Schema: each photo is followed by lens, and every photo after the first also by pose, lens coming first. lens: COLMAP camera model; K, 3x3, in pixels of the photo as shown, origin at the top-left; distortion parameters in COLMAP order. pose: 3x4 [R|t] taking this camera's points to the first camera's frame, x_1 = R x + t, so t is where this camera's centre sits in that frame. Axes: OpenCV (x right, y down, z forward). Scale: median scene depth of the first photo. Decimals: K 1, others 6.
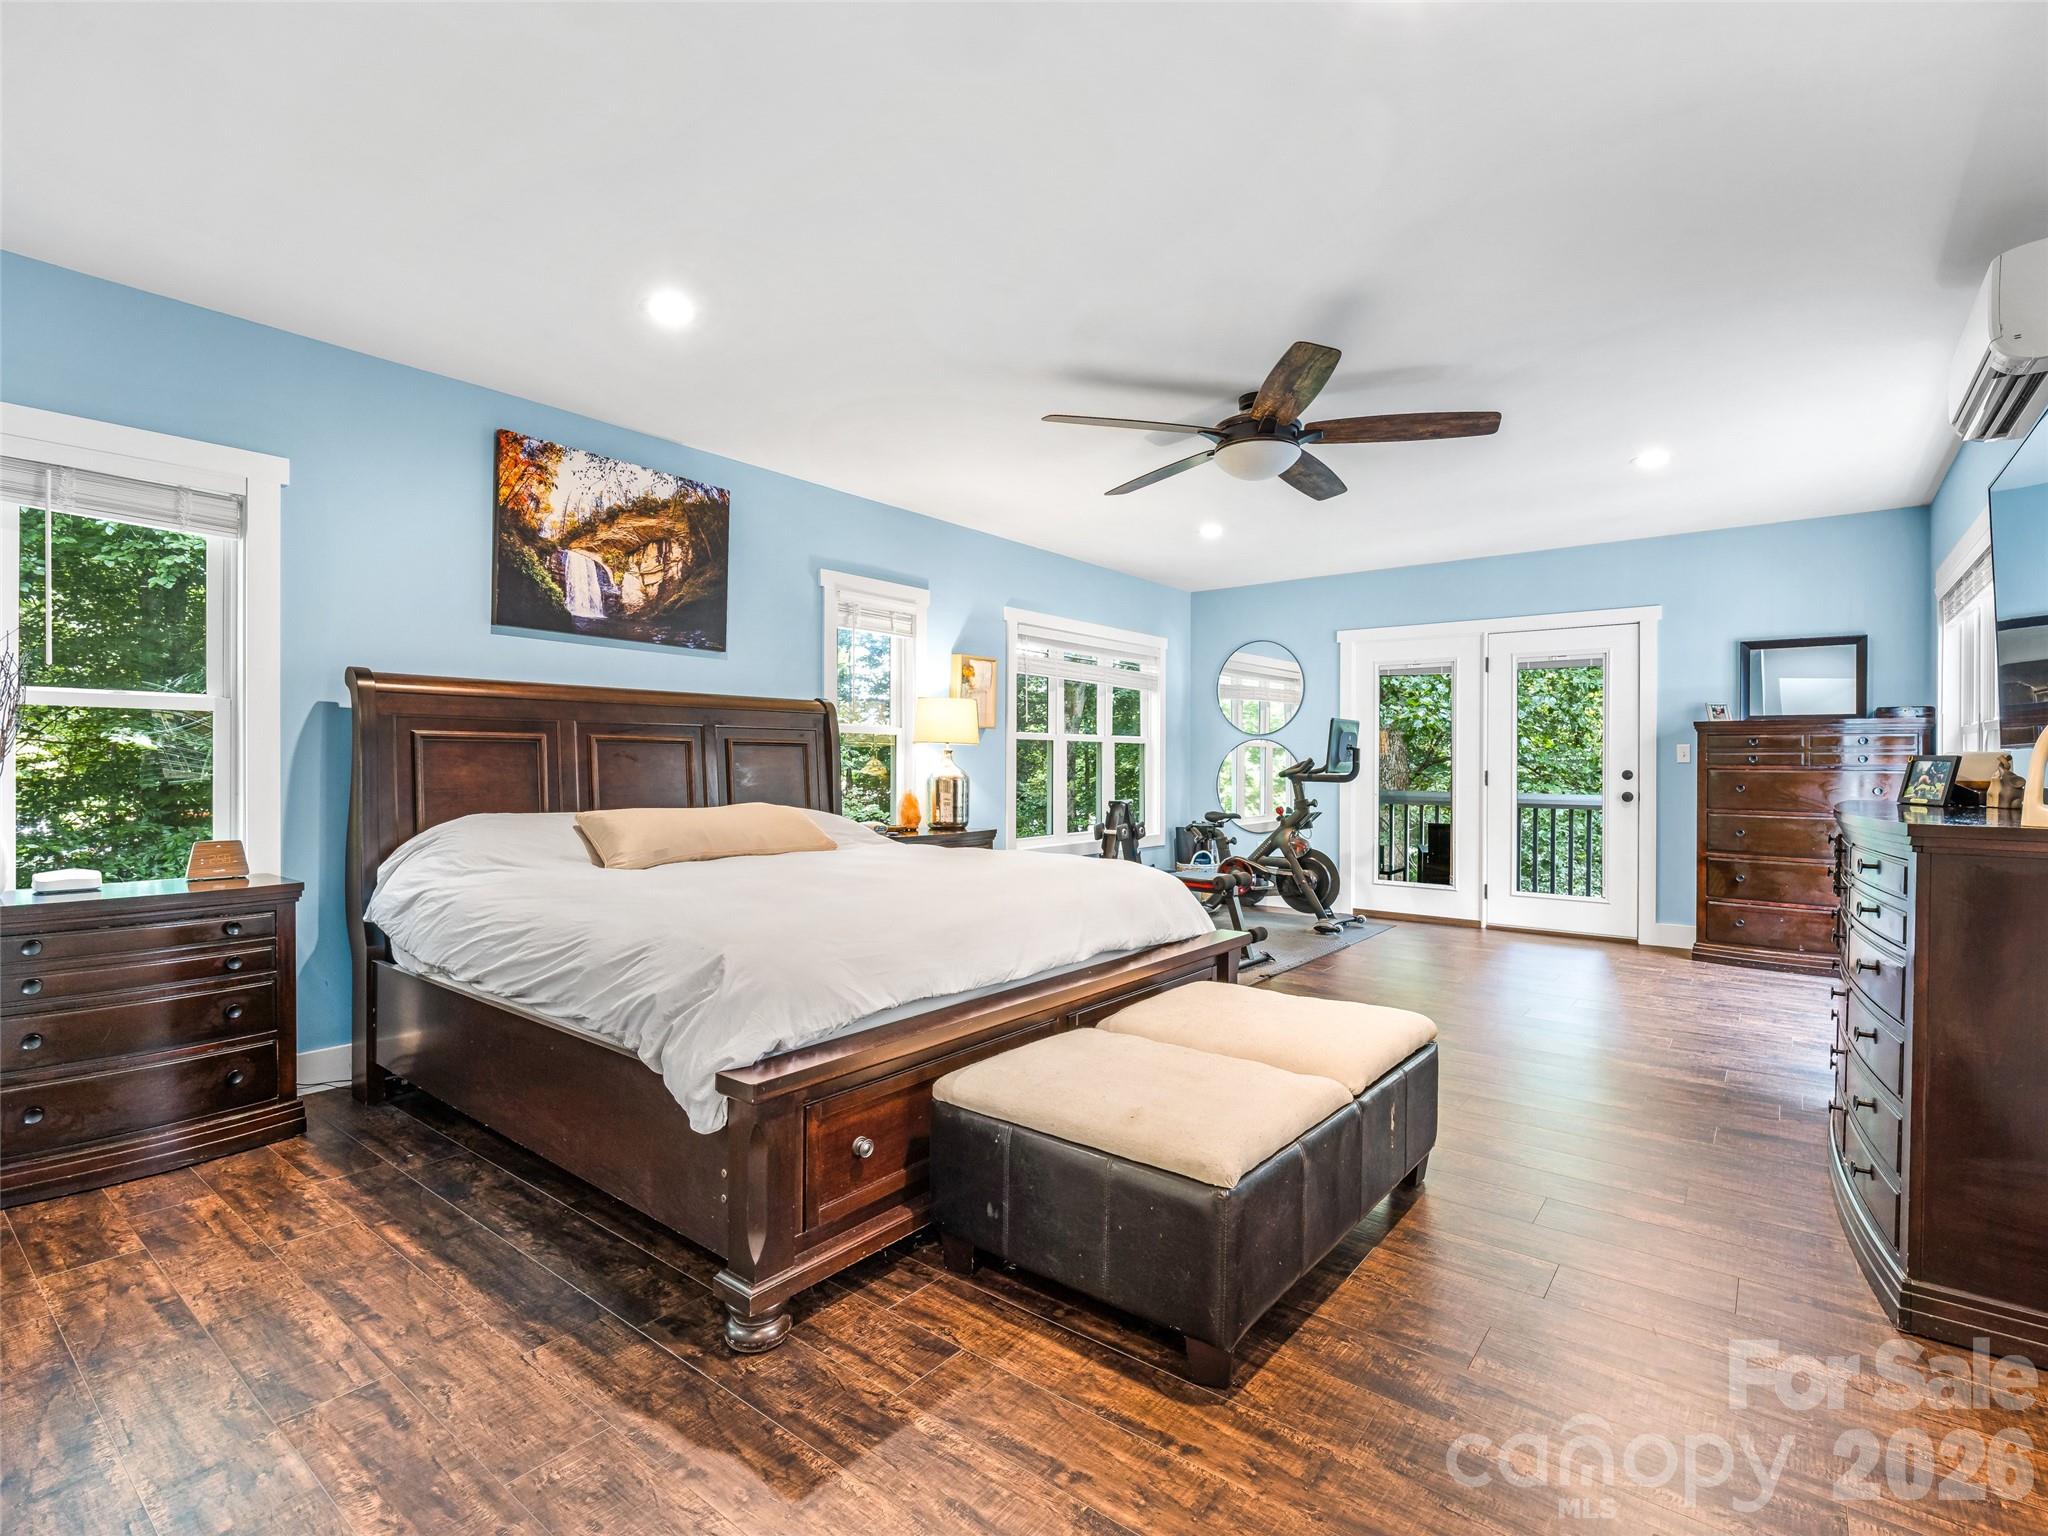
lens RADIAL K [[979.5, 0, 1037.6], [0, 979.5, 758.5], [0, 0, 1]] dist [-0.000176, -0.000072]
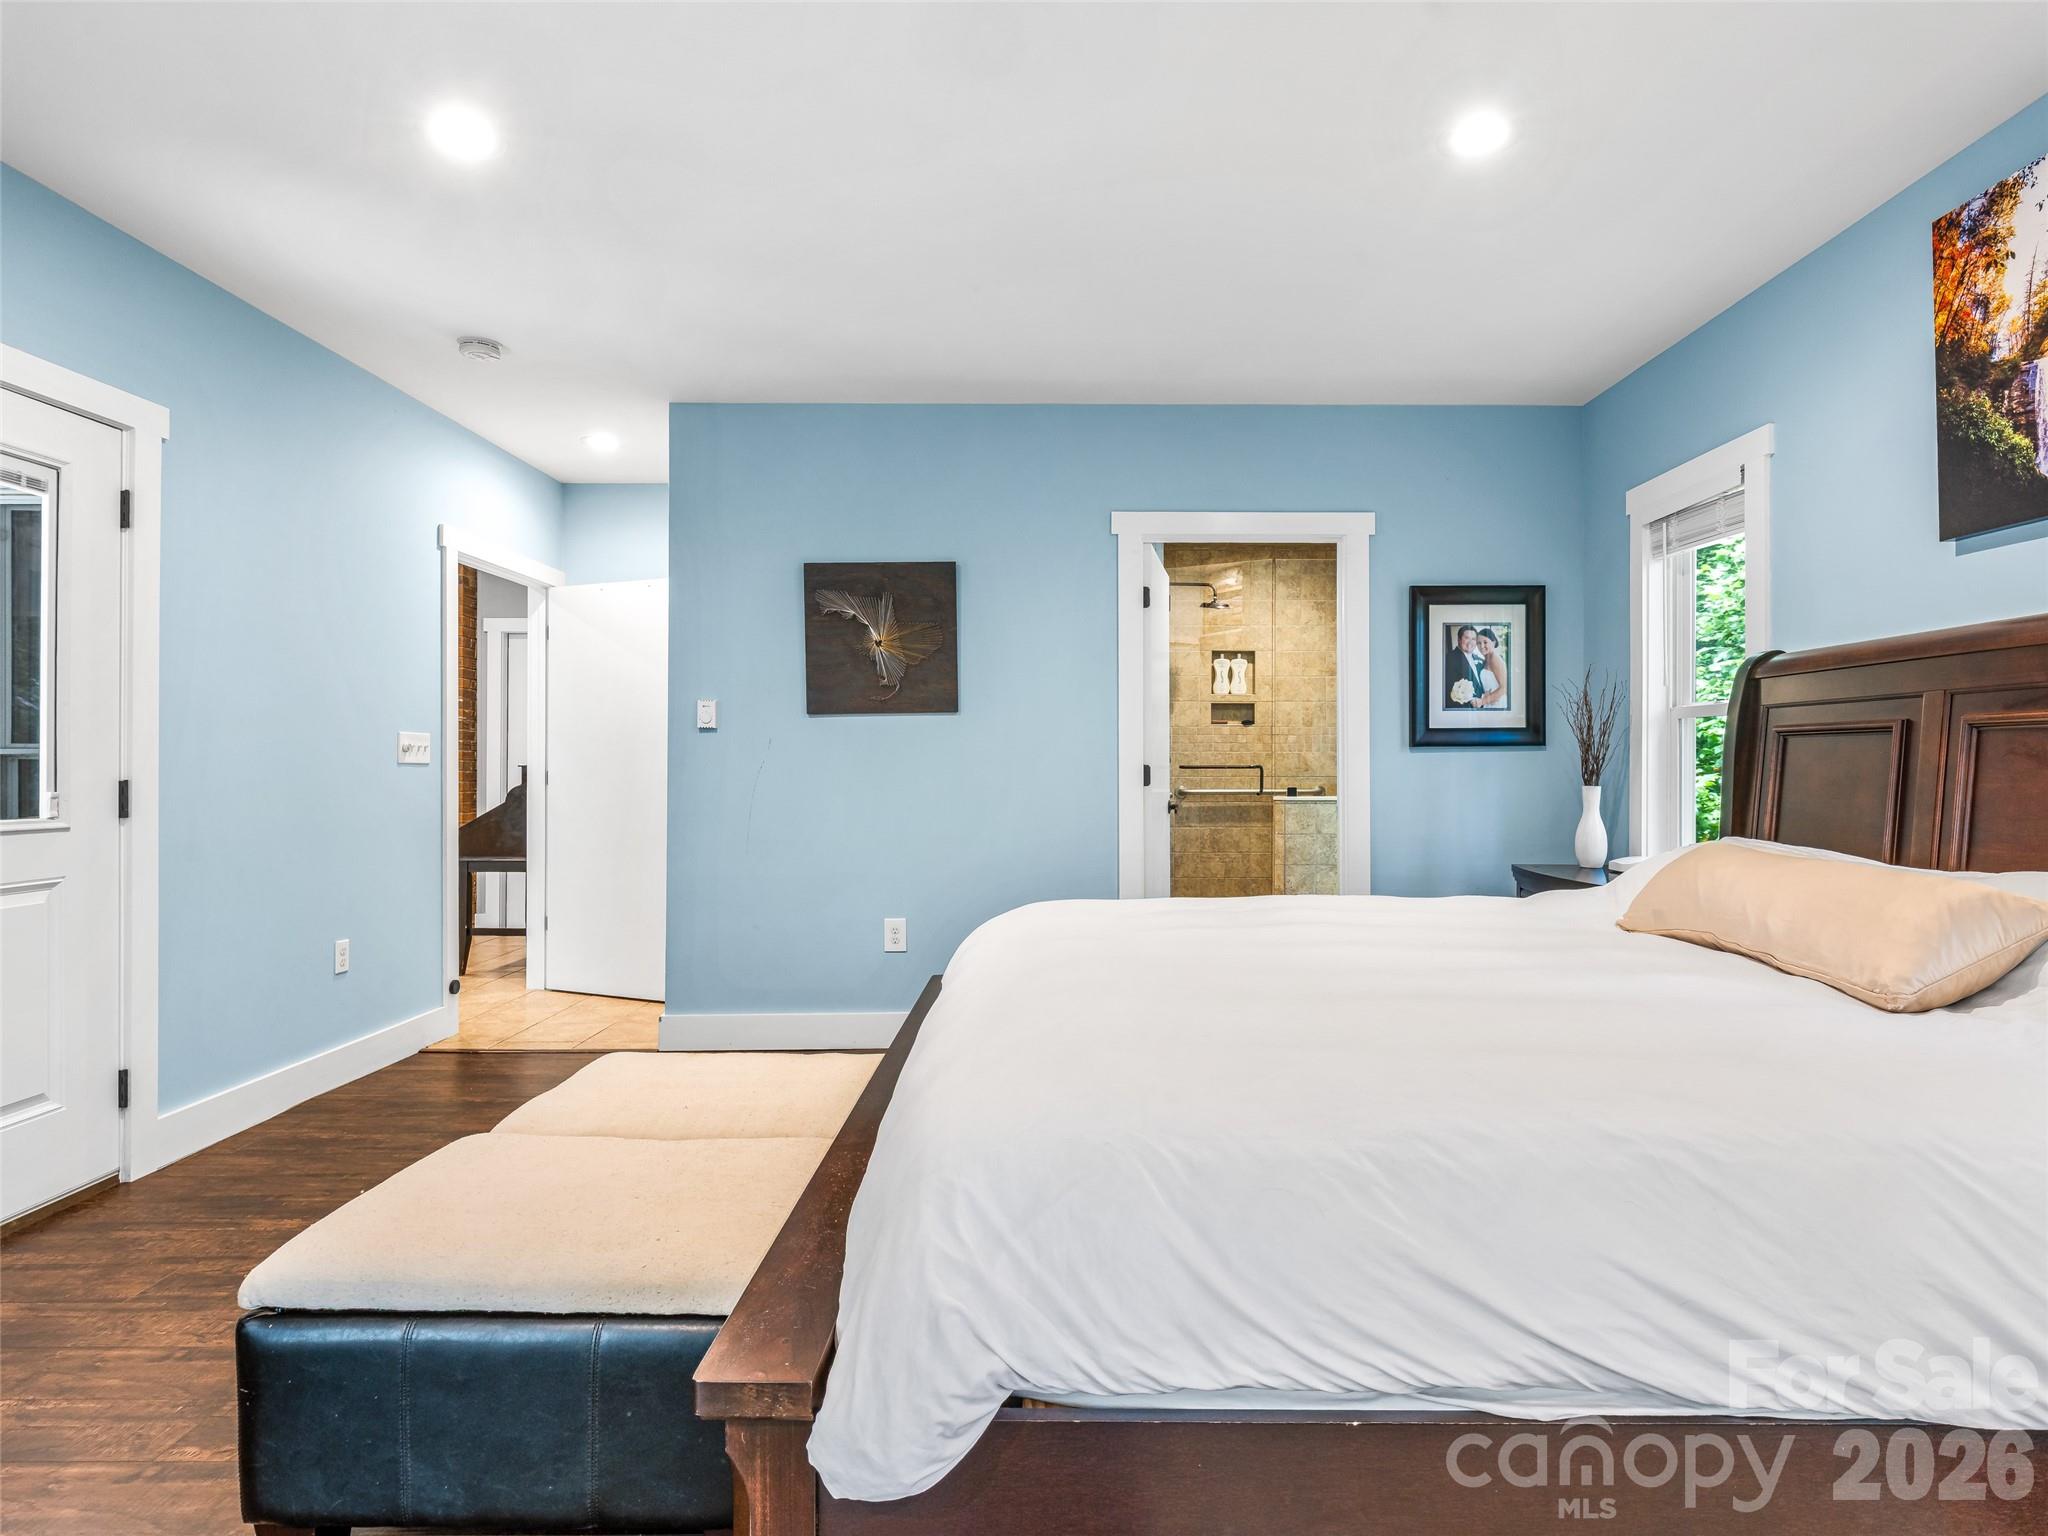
lens RADIAL K [[1062.3, 0, 1024.0], [0, 1062.3, 768.0], [0, 0, 1]] dist [-0.000842, -0.000438]
pose [[-0.787036, -0.009640, -0.616832, 0.296207], [-0.008421, 0.999953, -0.004883, 0.011612], [0.616850, 0.001351, -0.787080, 1.139401]]
